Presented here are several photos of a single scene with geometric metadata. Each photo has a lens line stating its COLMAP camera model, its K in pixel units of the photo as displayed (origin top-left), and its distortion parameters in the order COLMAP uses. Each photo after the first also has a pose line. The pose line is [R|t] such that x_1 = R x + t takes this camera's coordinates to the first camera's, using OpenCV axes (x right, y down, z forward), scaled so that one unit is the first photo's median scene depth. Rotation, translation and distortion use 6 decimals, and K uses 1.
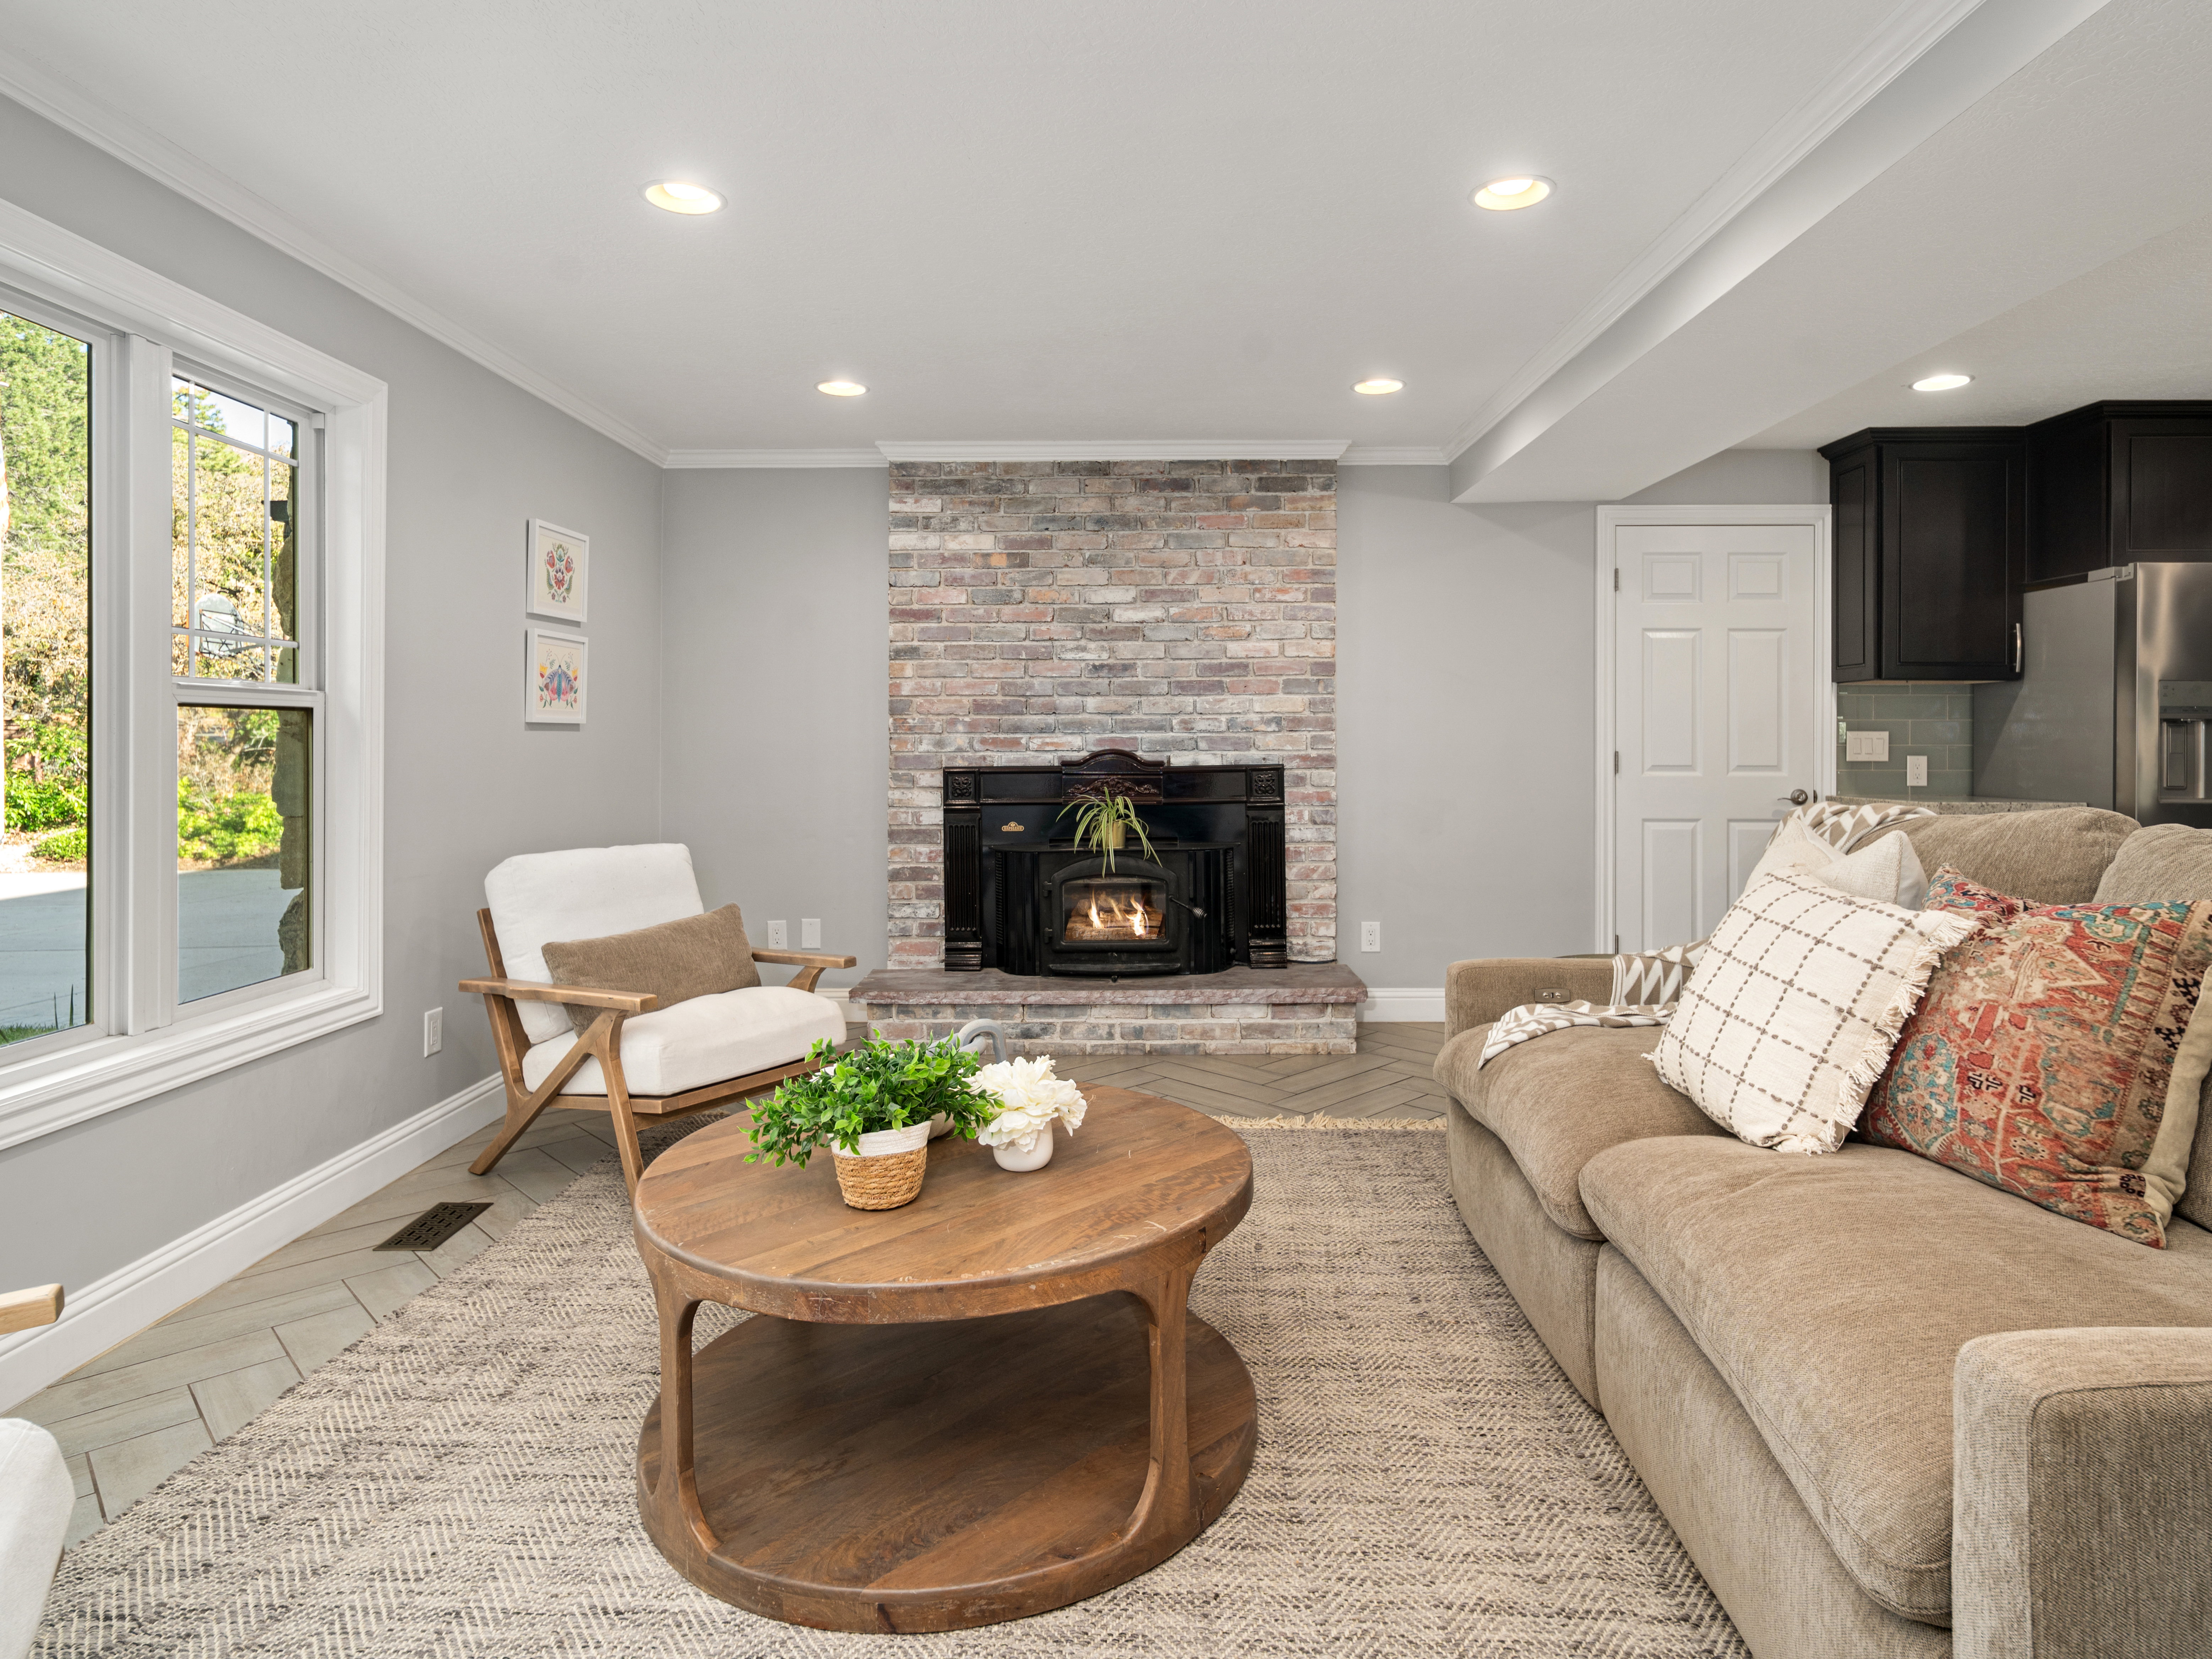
lens RADIAL K [[1224.6, 0, 1108.7], [0, 1224.6, 733.0], [0, 0, 1]] dist [0.002341, -0.000396]
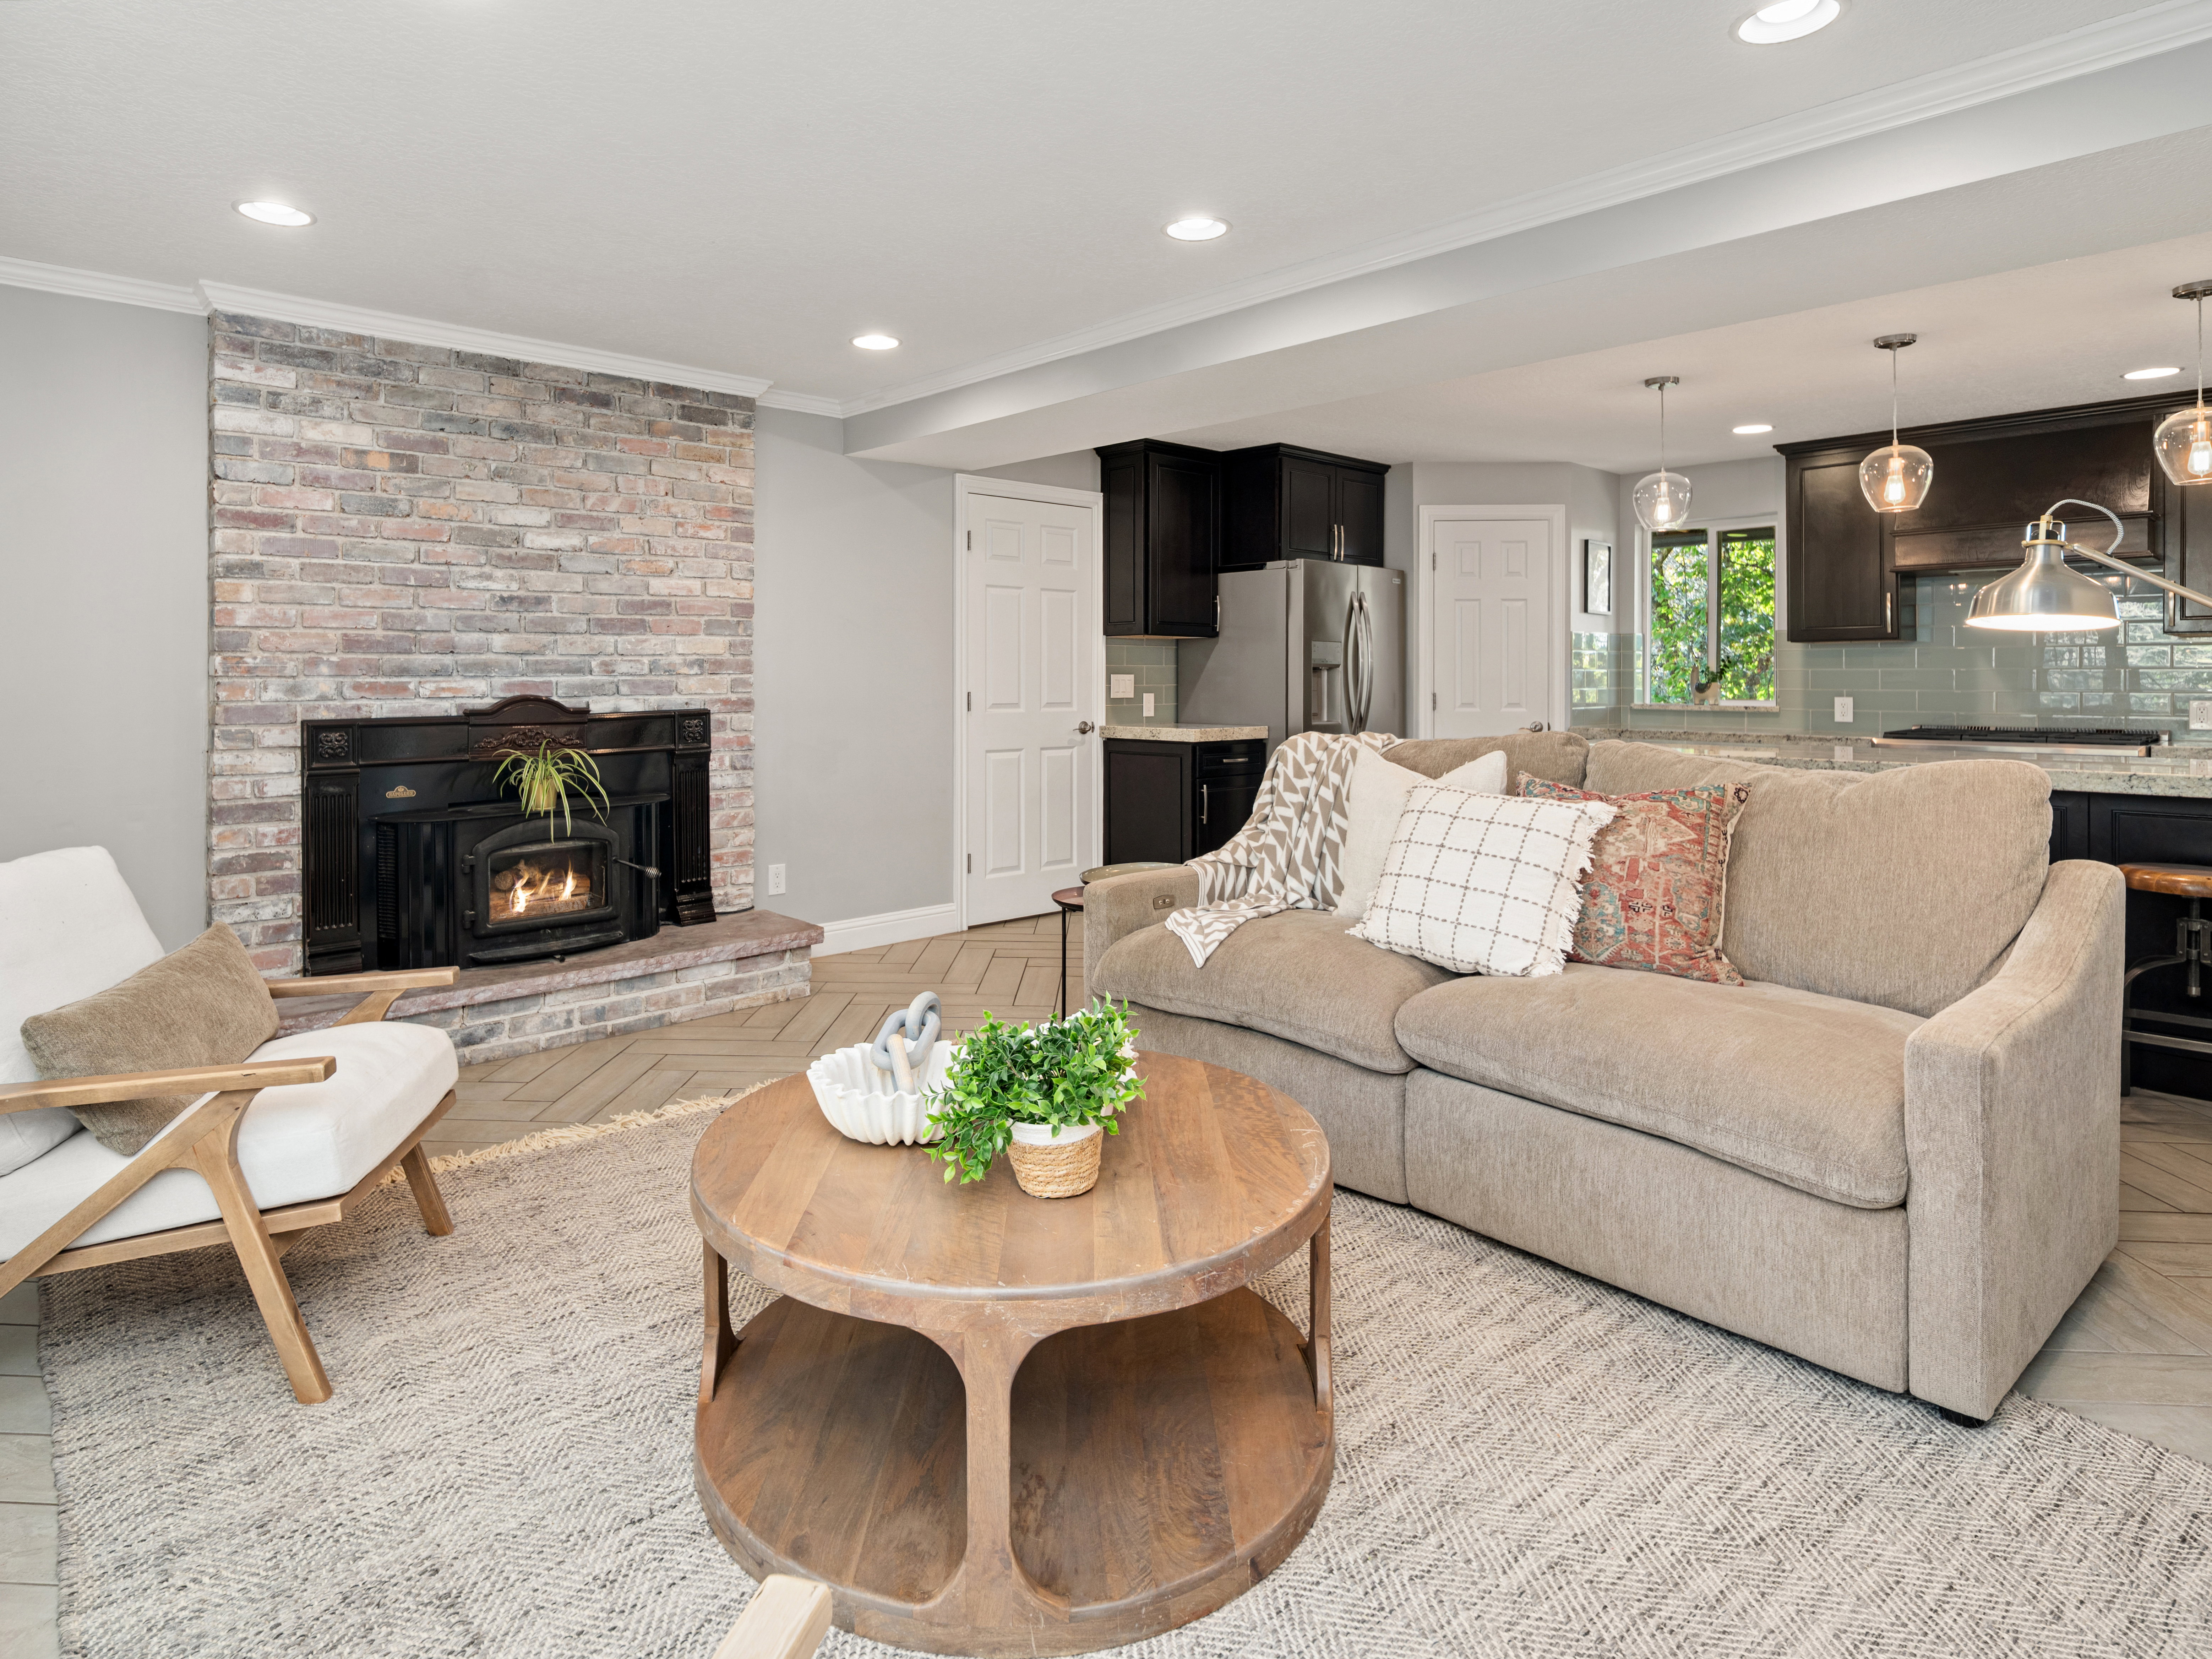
lens RADIAL K [[1234.8, 0, 1022.8], [0, 1234.8, 672.2], [0, 0, 1]] dist [0.004957, 0.000028]
pose [[0.744685, 0.001520, 0.667415, -0.315948], [-0.004048, 0.999989, 0.002240, -0.006171], [-0.667404, -0.004370, 0.744683, 0.116263]]
